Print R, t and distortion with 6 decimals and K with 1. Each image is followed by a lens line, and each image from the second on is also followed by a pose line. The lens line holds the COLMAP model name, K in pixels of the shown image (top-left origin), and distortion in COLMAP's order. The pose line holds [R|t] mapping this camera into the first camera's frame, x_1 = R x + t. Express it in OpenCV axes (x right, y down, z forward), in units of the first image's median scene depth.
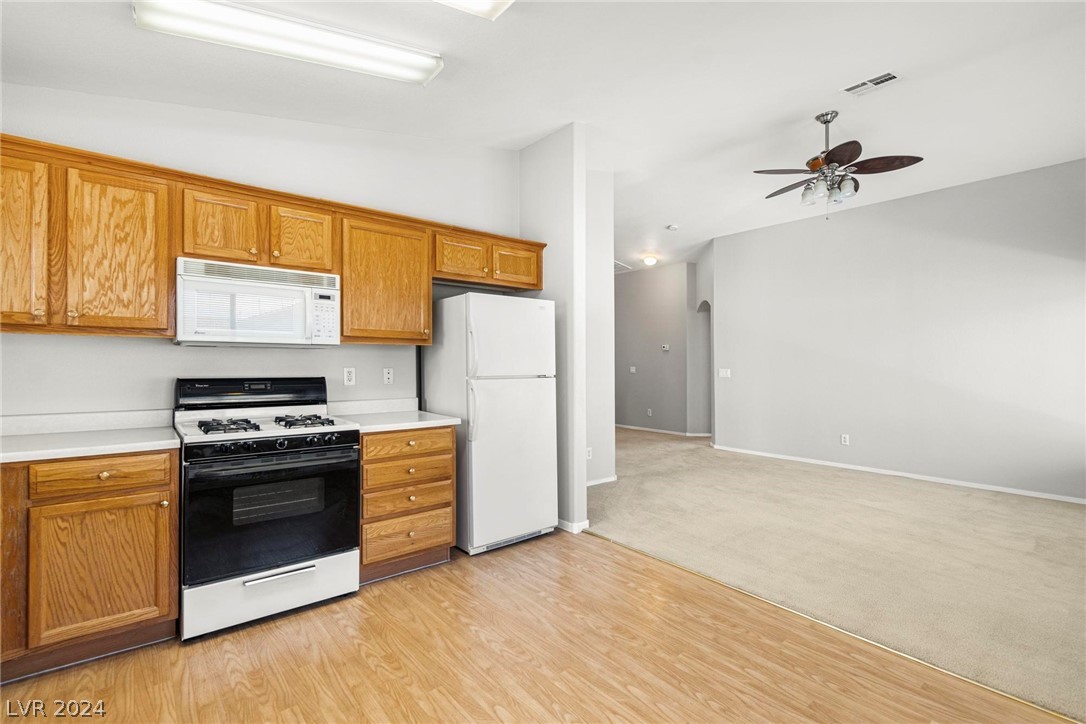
lens RADIAL K [[499.0, 0, 544.7], [0, 499.0, 355.8], [0, 0, 1]] dist [-0.001578, -0.000876]
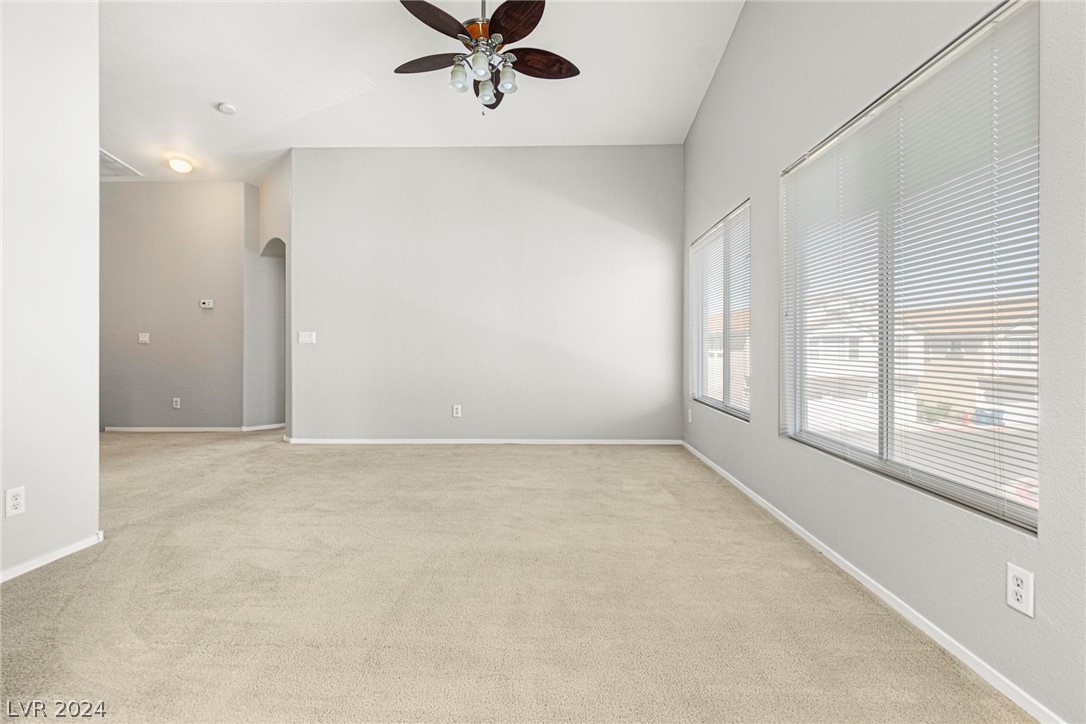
lens RADIAL K [[487.7, 0, 549.1], [0, 487.7, 344.4], [0, 0, 1]] dist [0.000354, -0.000849]
pose [[0.644413, 0.003909, 0.764668, 0.095069], [-0.007547, 0.999971, 0.001249, 0.085782], [-0.764640, -0.006575, 0.644424, 0.571375]]
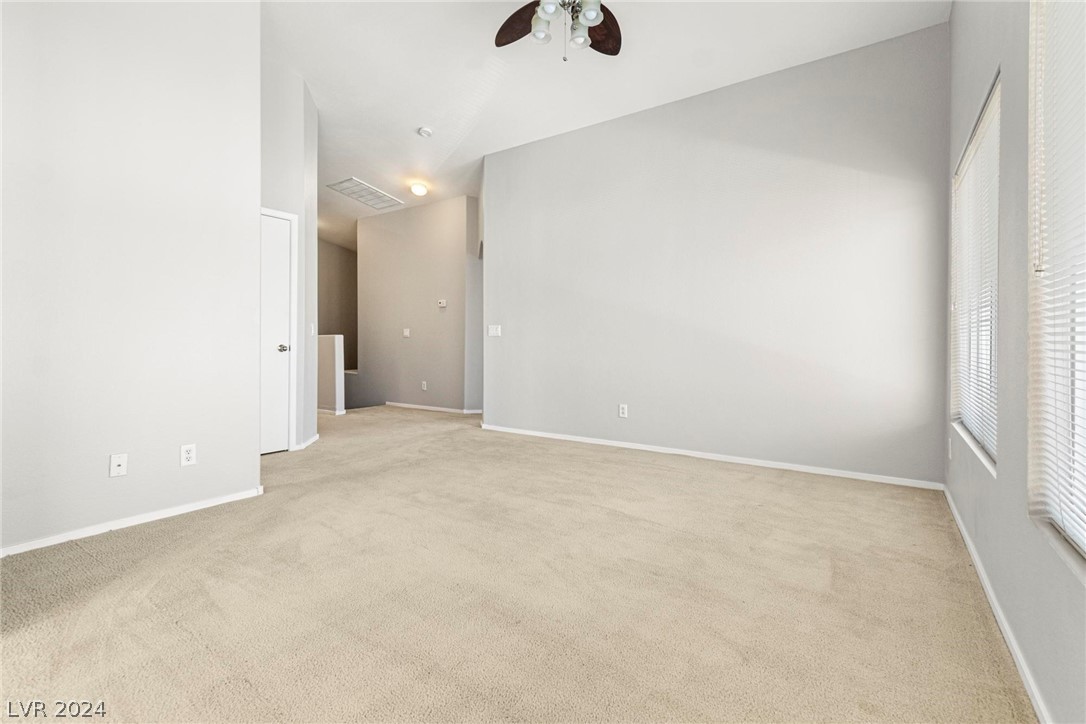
lens RADIAL K [[484.7, 0, 554.0], [0, 484.7, 342.1], [0, 0, 1]] dist [0.001868, -0.000129]
pose [[0.958087, -0.000847, 0.286475, 0.487833], [-0.002917, 0.999915, 0.012710, 0.088673], [-0.286461, -0.013013, 0.958003, 0.530296]]
